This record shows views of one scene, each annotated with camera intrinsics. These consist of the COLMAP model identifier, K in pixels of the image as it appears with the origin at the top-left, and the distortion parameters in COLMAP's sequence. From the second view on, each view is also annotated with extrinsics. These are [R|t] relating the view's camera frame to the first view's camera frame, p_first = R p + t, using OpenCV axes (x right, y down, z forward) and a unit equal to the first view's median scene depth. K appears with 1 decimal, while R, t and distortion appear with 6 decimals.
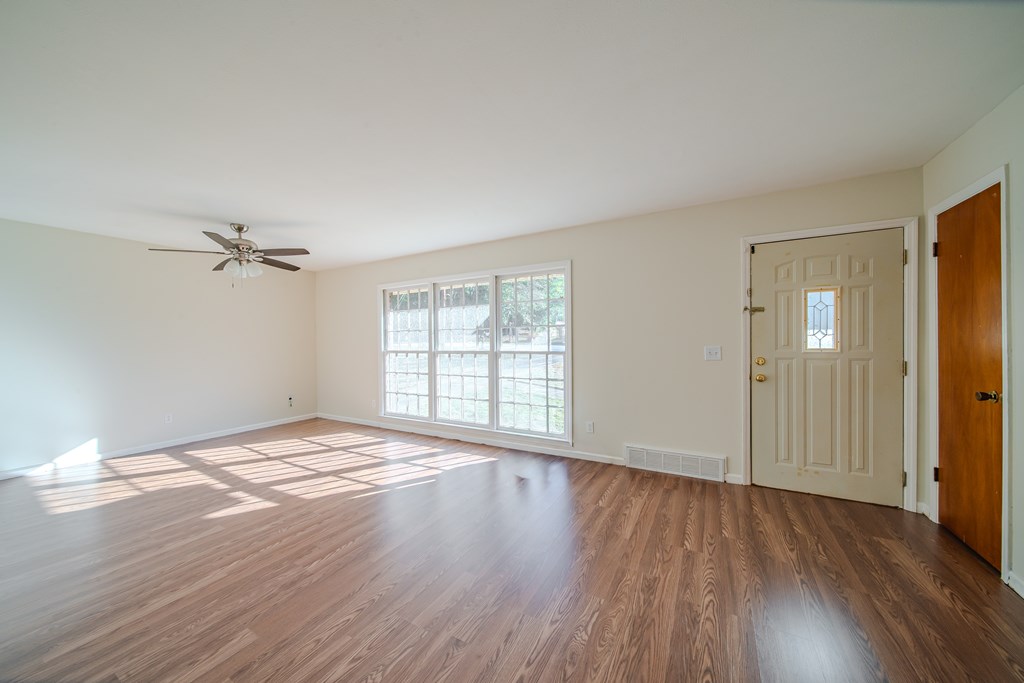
lens RADIAL K [[363.8, 0, 509.1], [0, 363.8, 343.1], [0, 0, 1]] dist [-0.000571, -0.000522]
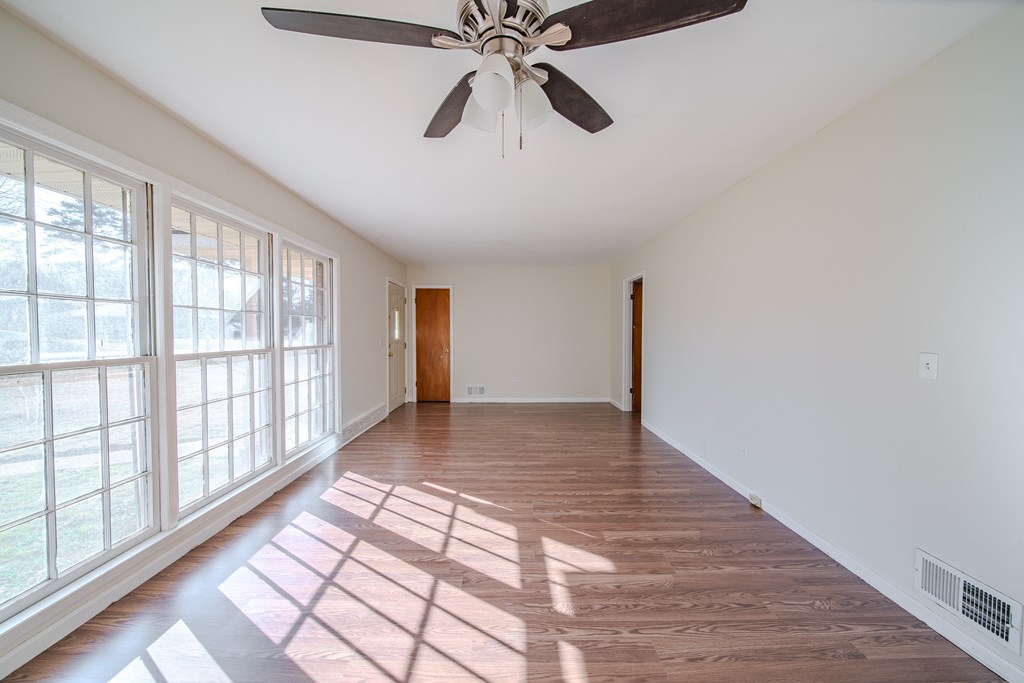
lens RADIAL K [[363.8, 0, 509.1], [0, 363.8, 343.1], [0, 0, 1]] dist [-0.000571, -0.000522]
pose [[-0.493554, -0.014575, 0.869593, -1.229699], [0.015649, 0.999549, 0.025635, -0.002525], [-0.869574, 0.026261, -0.493104, 1.386607]]
